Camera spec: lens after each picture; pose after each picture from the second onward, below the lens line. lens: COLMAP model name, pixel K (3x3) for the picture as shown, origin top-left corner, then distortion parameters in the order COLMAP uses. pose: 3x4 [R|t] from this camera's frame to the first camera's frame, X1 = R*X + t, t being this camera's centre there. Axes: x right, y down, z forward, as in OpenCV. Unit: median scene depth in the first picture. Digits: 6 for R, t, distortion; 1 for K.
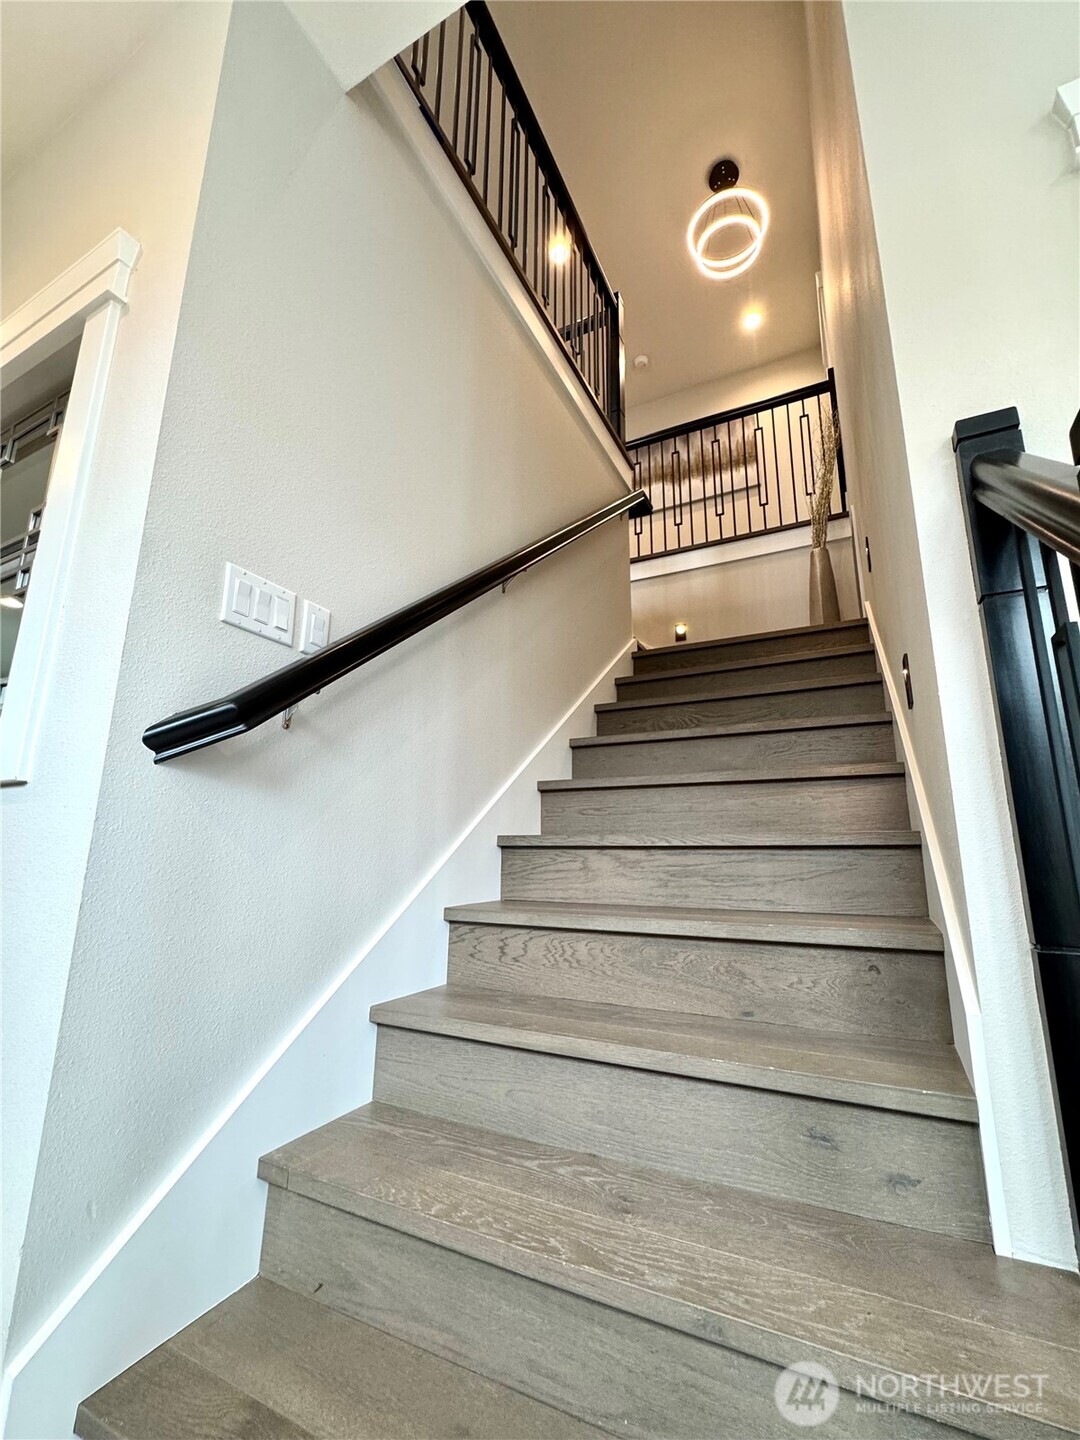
lens RADIAL K [[619.3, 0, 538.4], [0, 619.3, 720.0], [0, 0, 1]] dist [-0.003339, -0.000331]
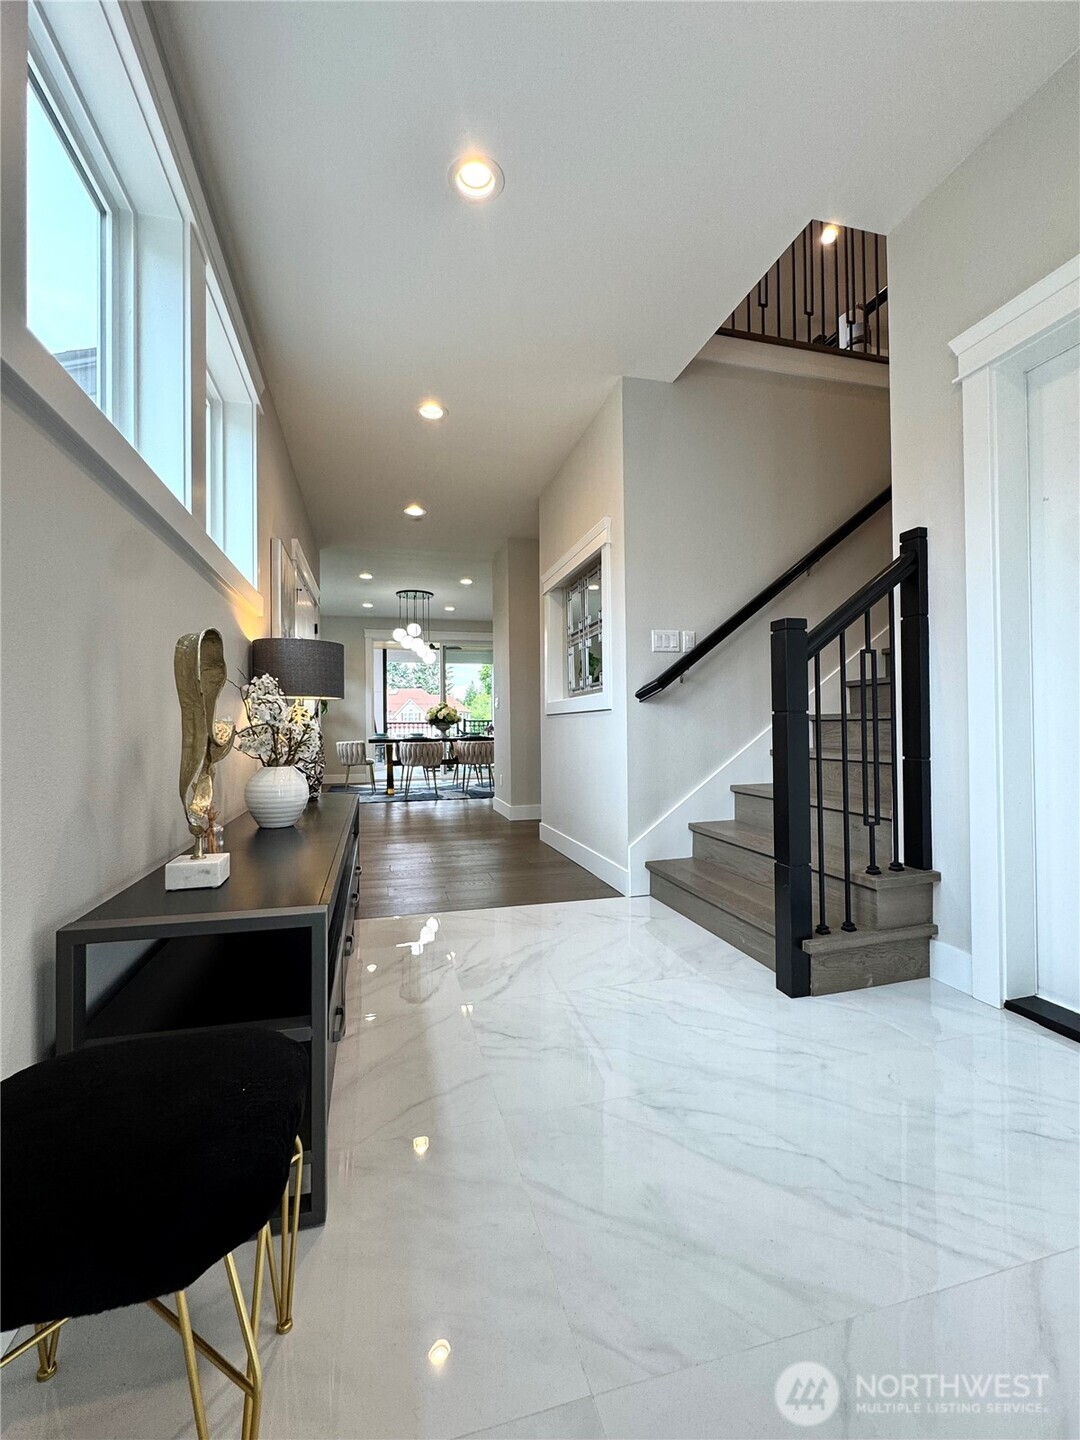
lens RADIAL K [[619.3, 0, 540.9], [0, 619.3, 717.0], [0, 0, 1]] dist [-0.003339, -0.000331]
pose [[0.669989, -0.025120, -0.741946, 1.207096], [0.183044, 0.974161, 0.132310, -0.313900], [0.719451, -0.224454, 0.657275, -1.286948]]
